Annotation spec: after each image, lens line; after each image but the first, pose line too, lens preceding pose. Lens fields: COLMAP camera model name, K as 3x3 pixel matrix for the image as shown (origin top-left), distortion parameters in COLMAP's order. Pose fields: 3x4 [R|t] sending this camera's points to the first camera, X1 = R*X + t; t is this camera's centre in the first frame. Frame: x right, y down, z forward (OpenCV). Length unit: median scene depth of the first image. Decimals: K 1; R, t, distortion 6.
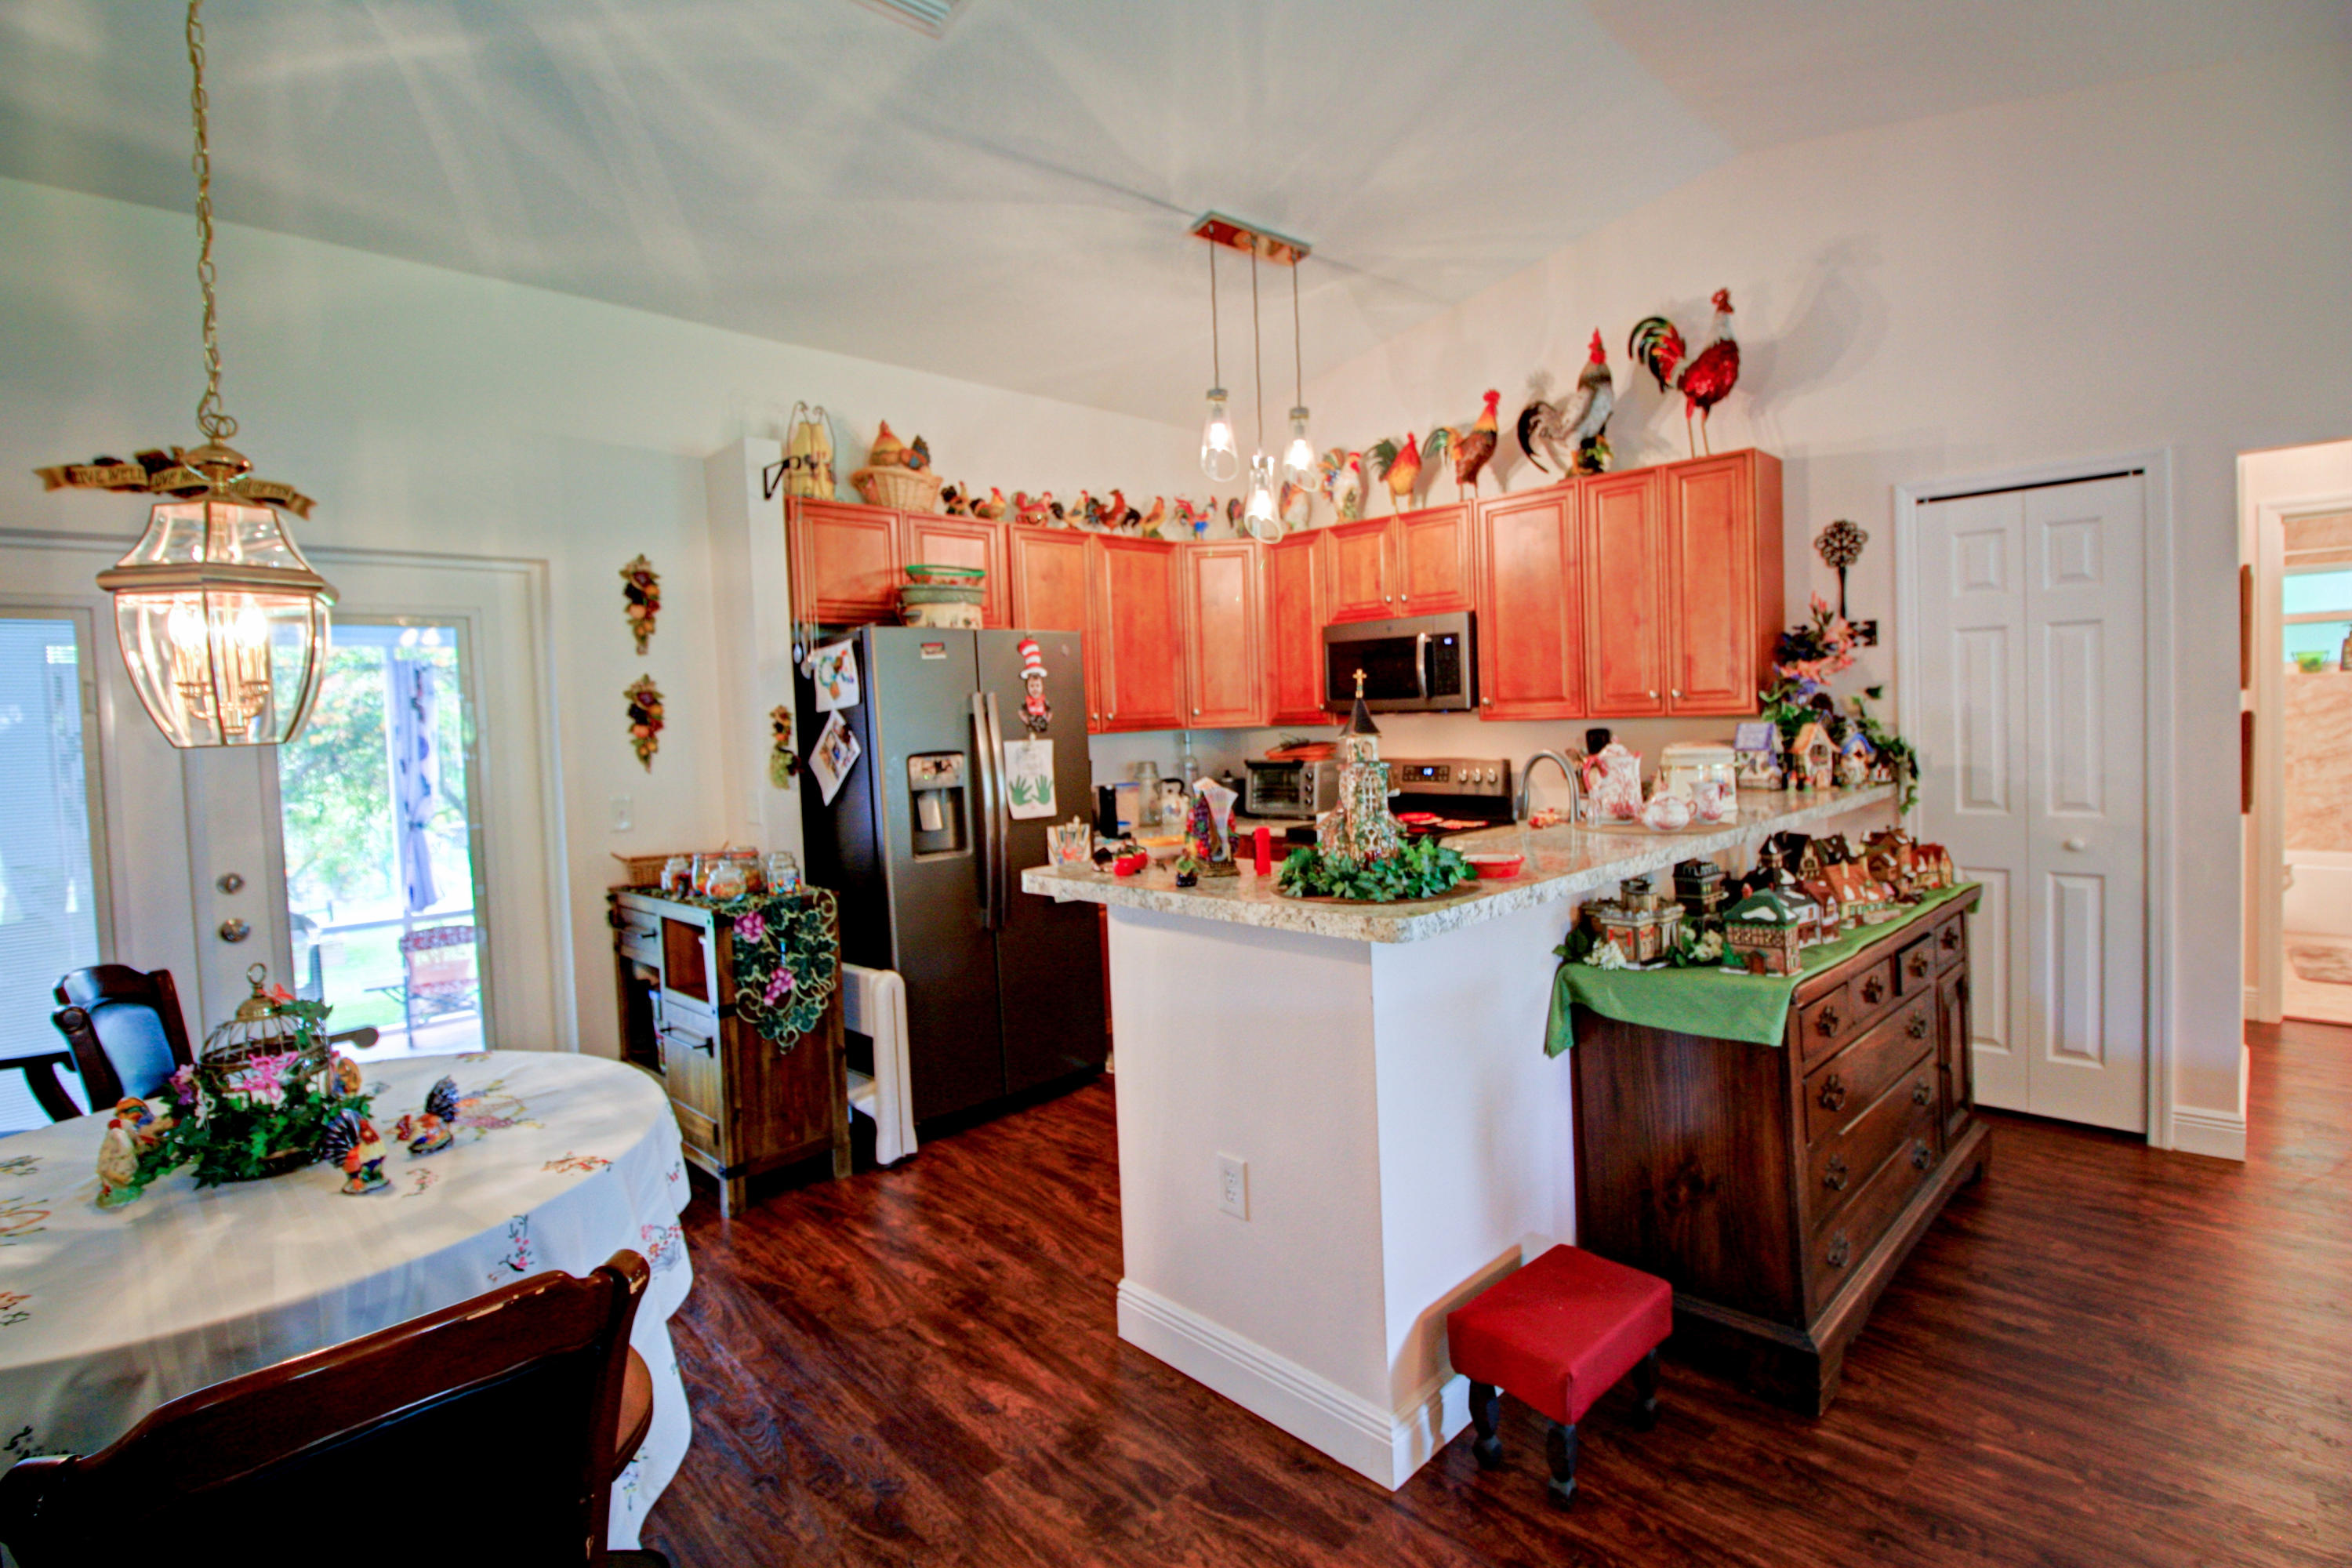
lens RADIAL K [[1086.0, 0, 1189.2], [0, 1086.0, 758.6], [0, 0, 1]] dist [-0.001972, -0.012606]
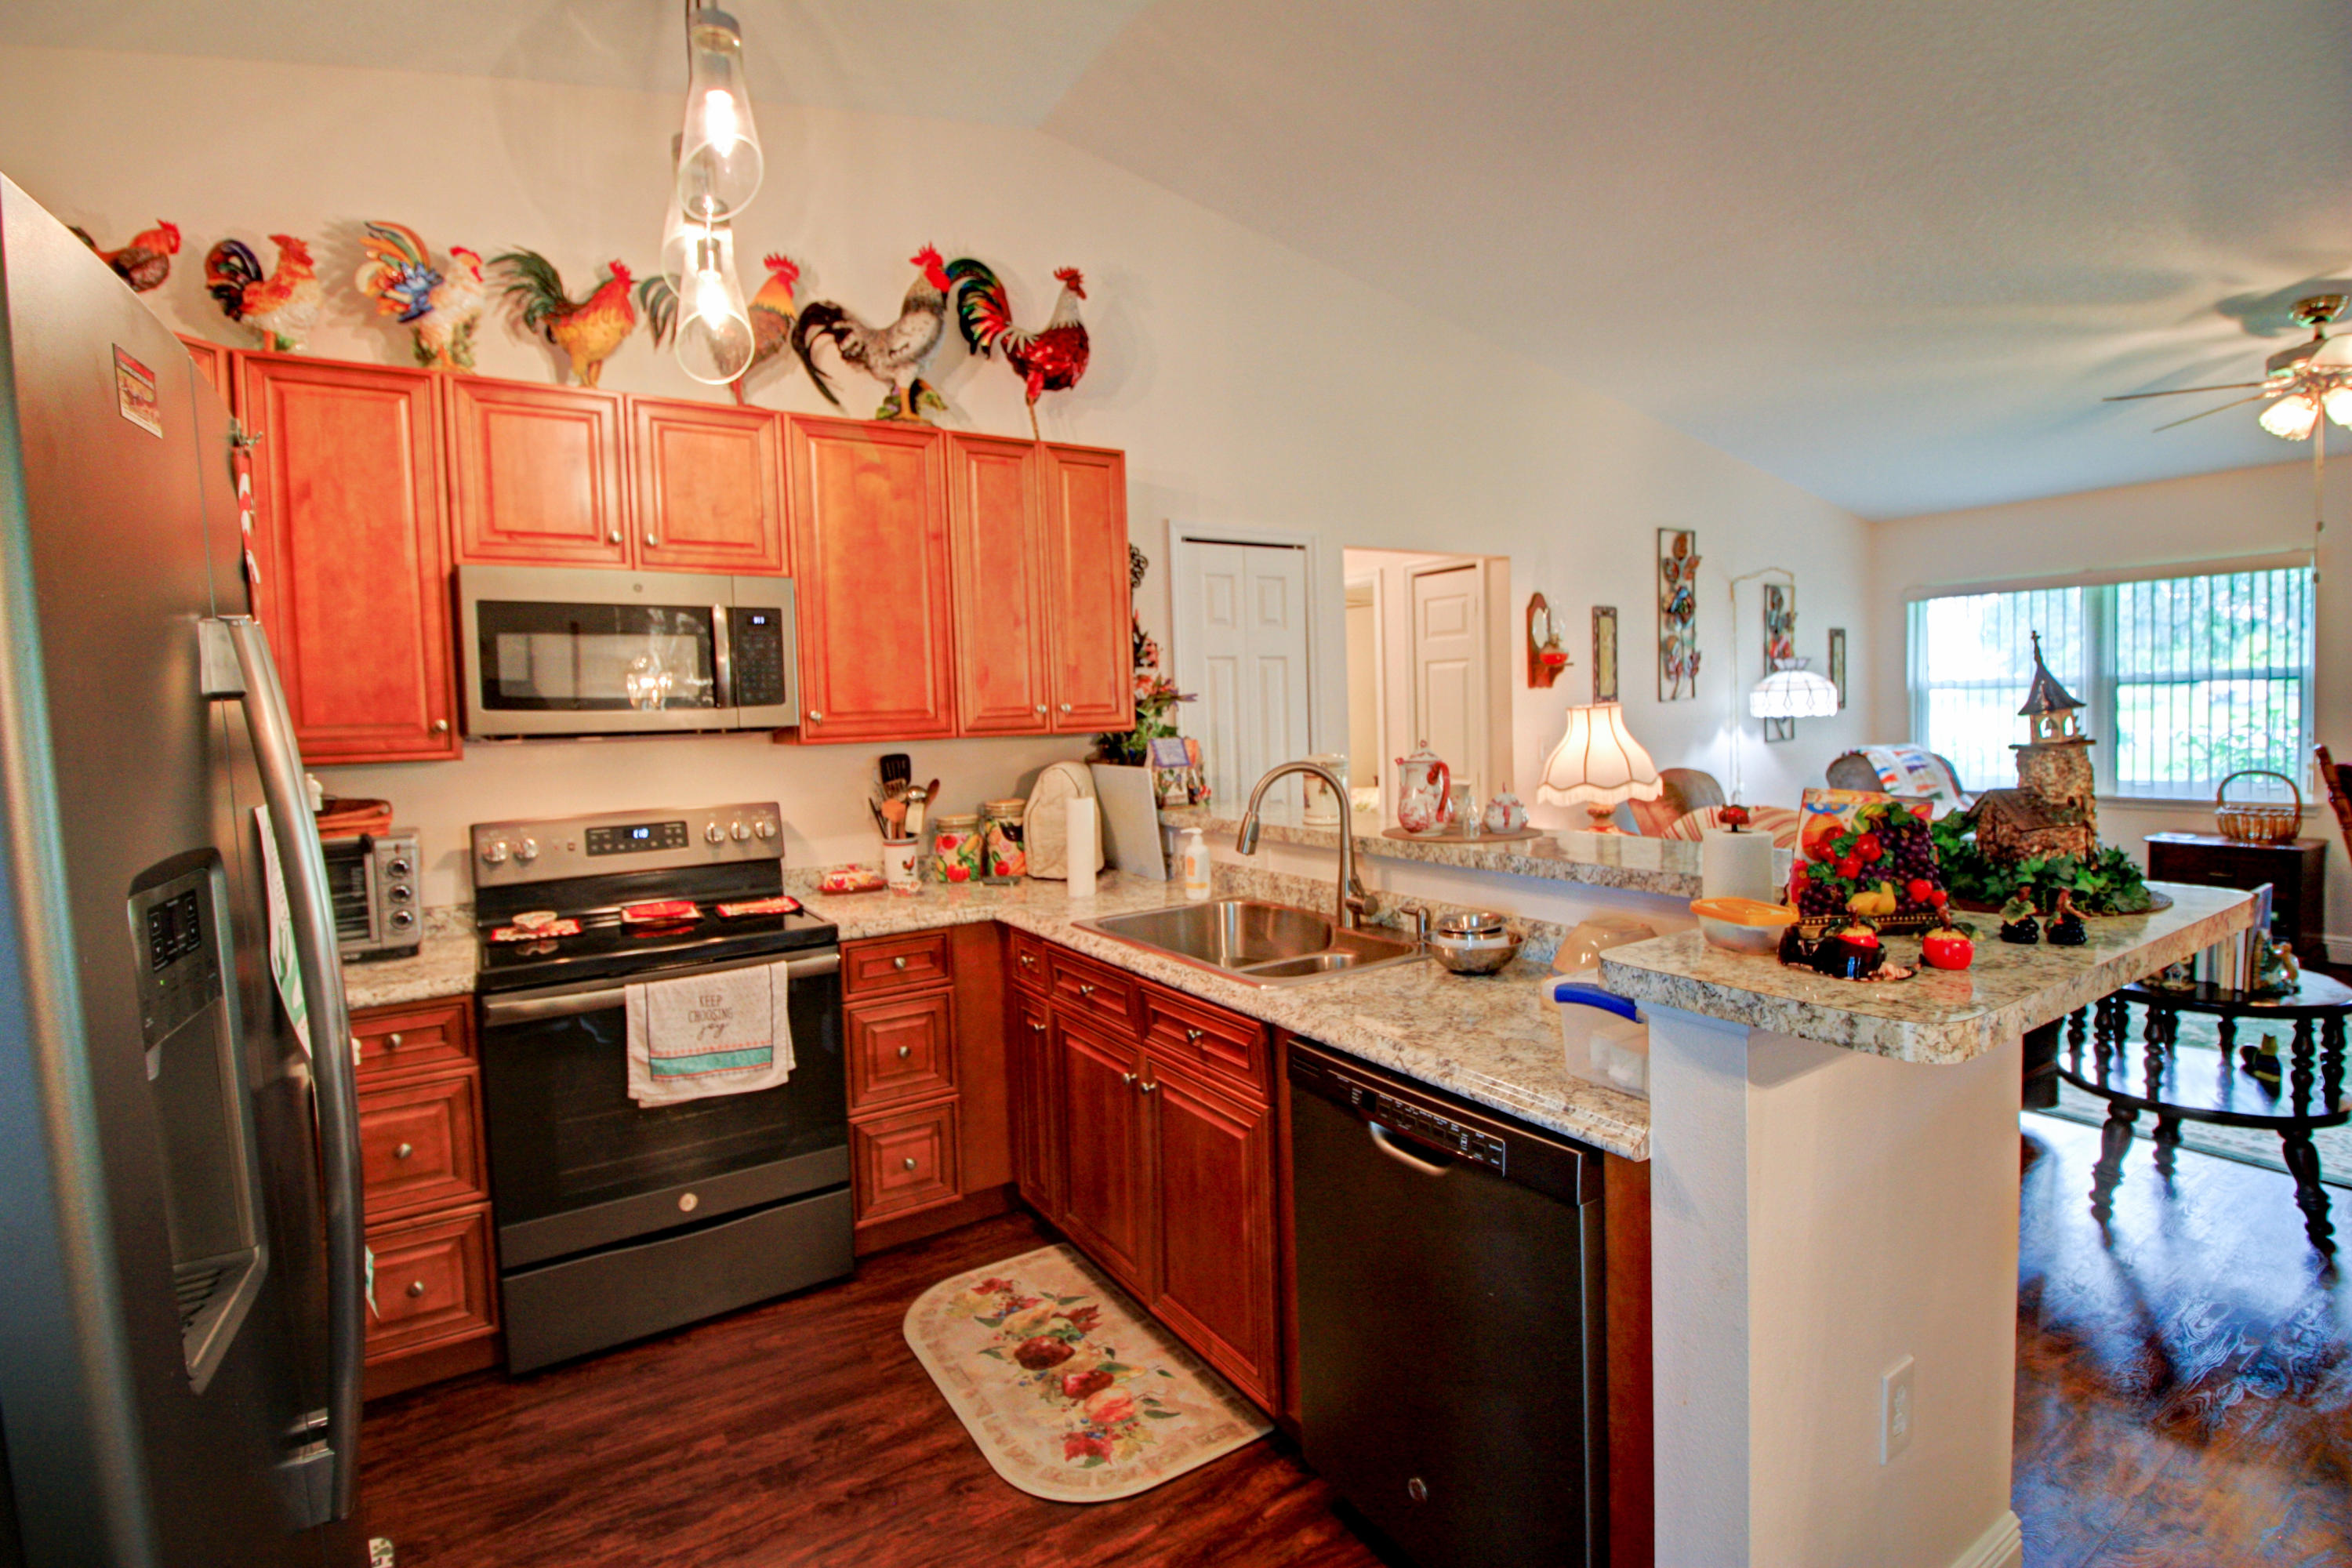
lens RADIAL K [[1086.0, 0, 1189.2], [0, 1086.0, 758.6], [0, 0, 1]] dist [-0.001972, -0.012606]
pose [[0.205603, -0.014767, 0.978524, -0.418959], [0.065517, 0.997851, 0.001292, -0.014857], [-0.976440, 0.063844, 0.206128, 0.791311]]
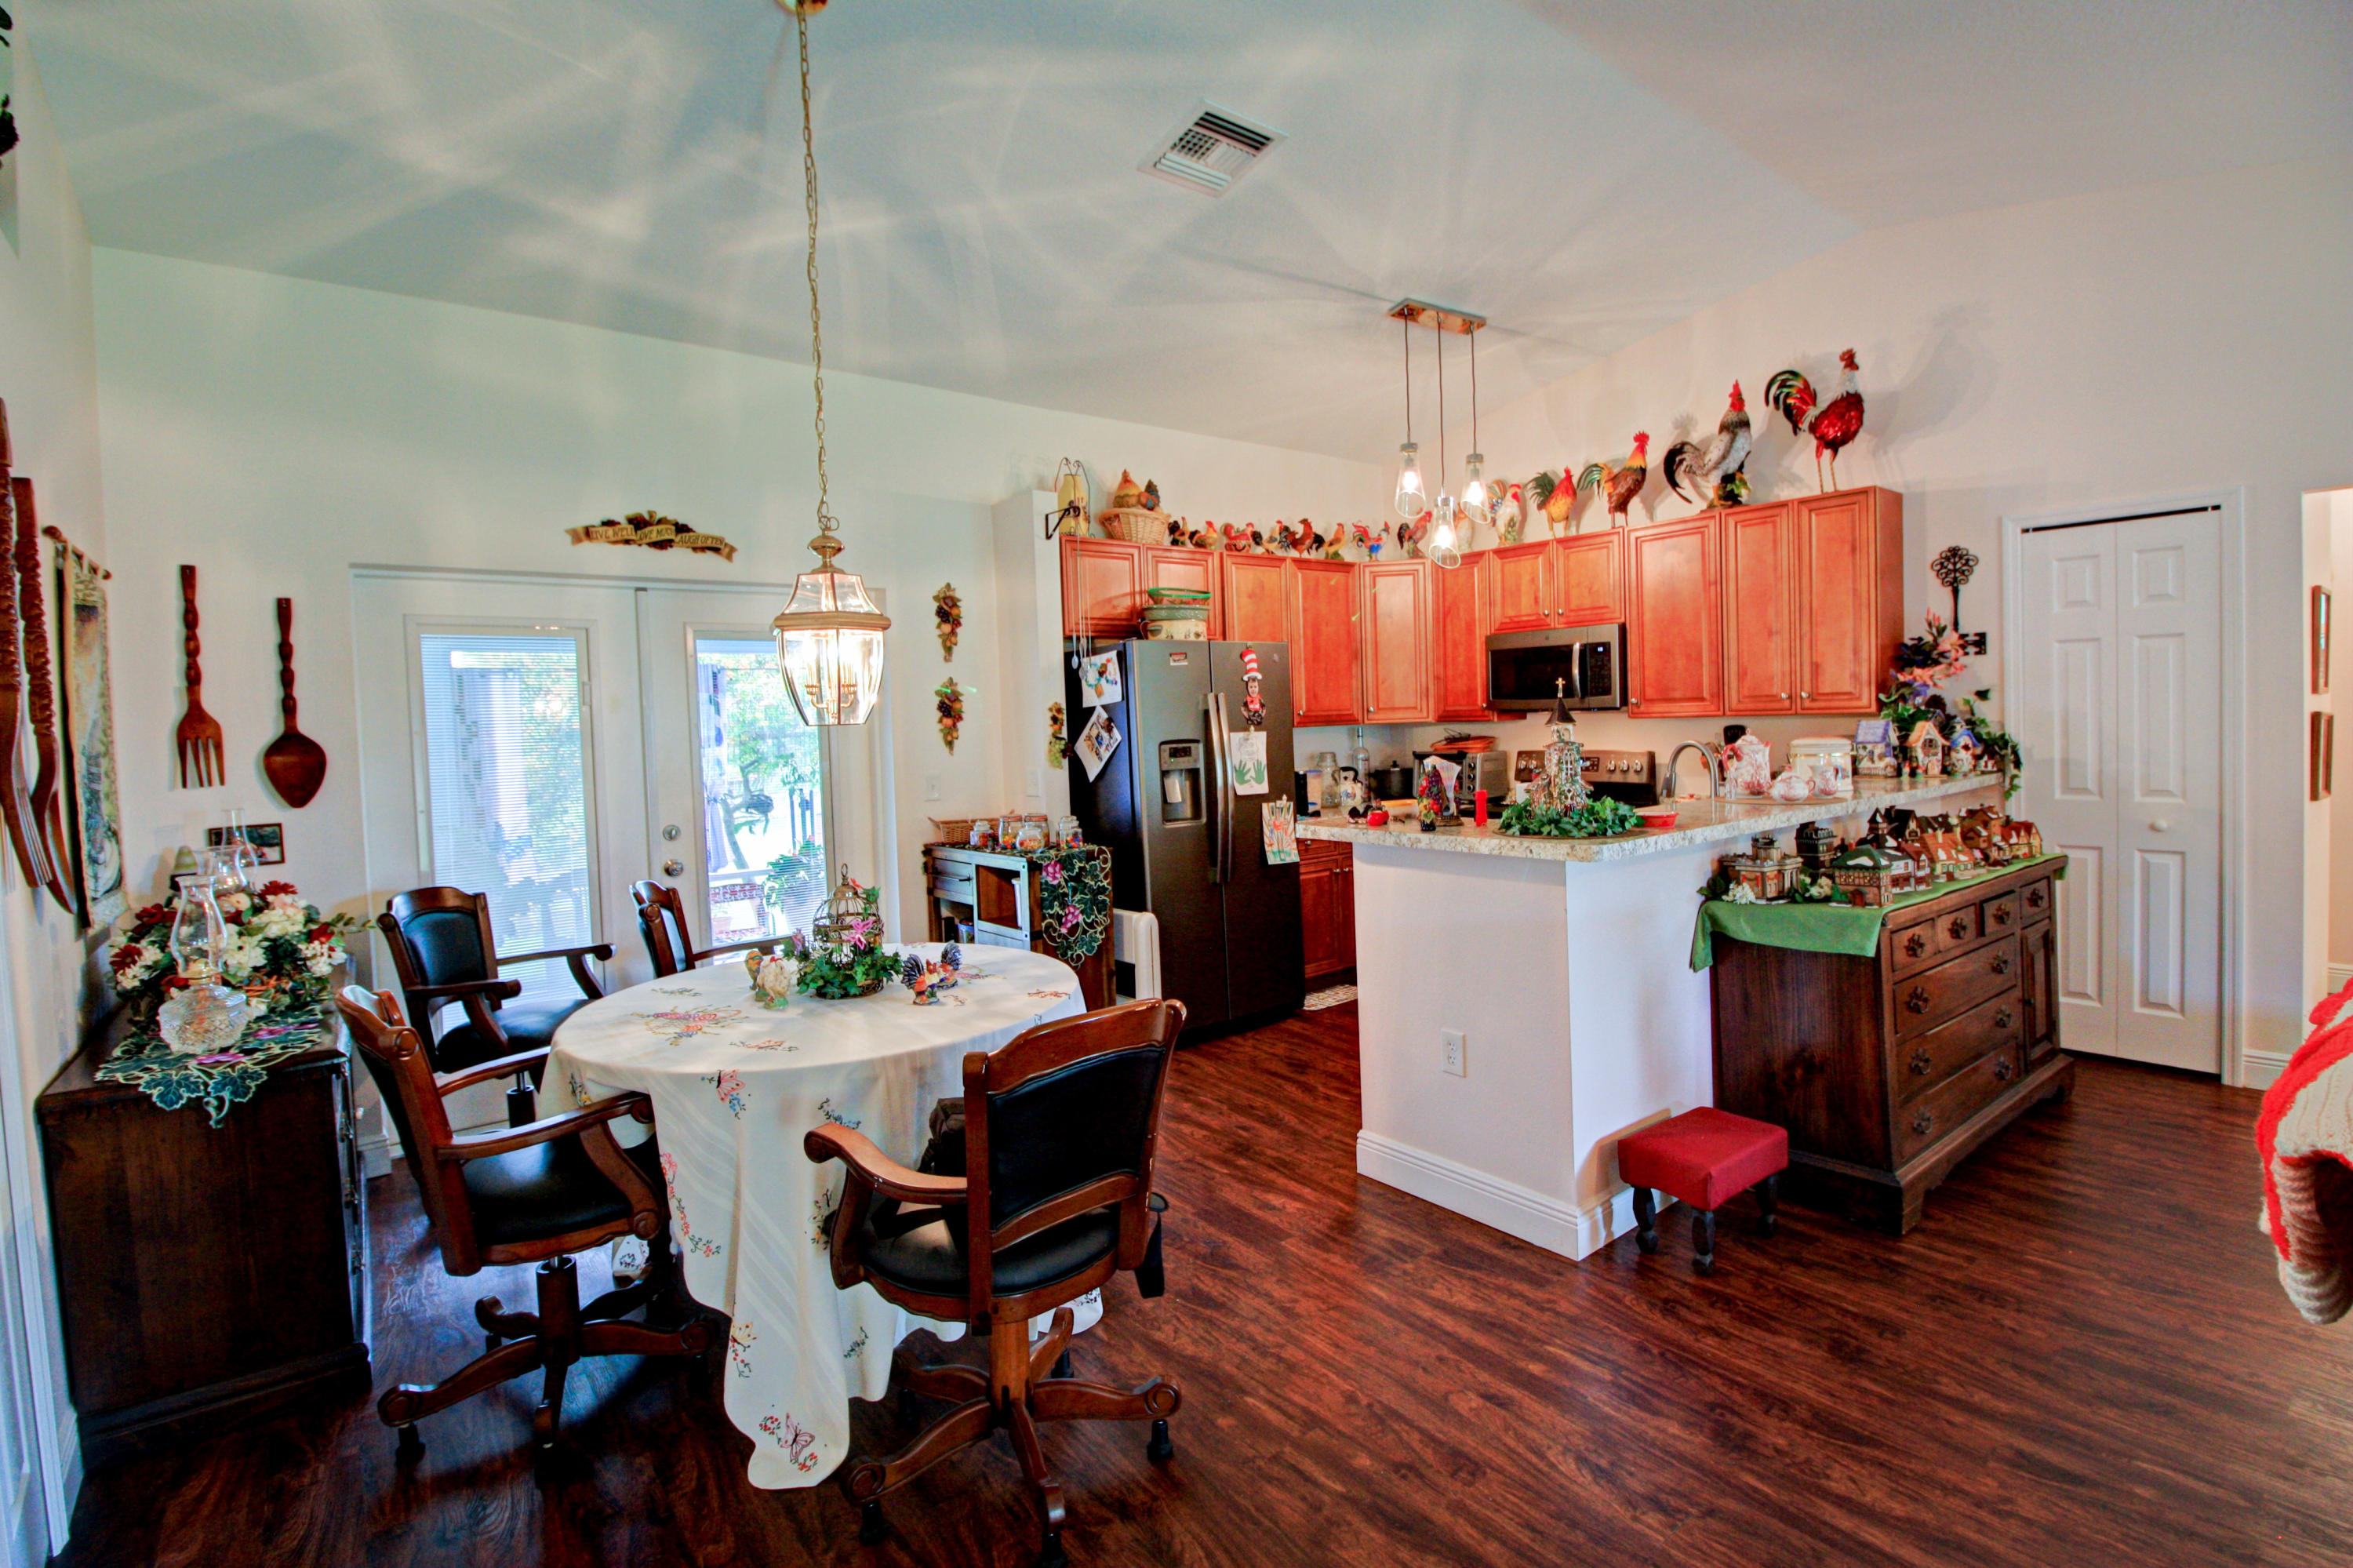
lens RADIAL K [[1086.5, 0, 1189.7], [0, 1086.5, 758.6], [0, 0, 1]] dist [-0.001972, -0.012606]
pose [[0.994452, 0.009177, -0.104786, -0.096132], [-0.009140, 0.999958, 0.000832, 0.014920], [0.104789, 0.000131, 0.994494, -0.255019]]
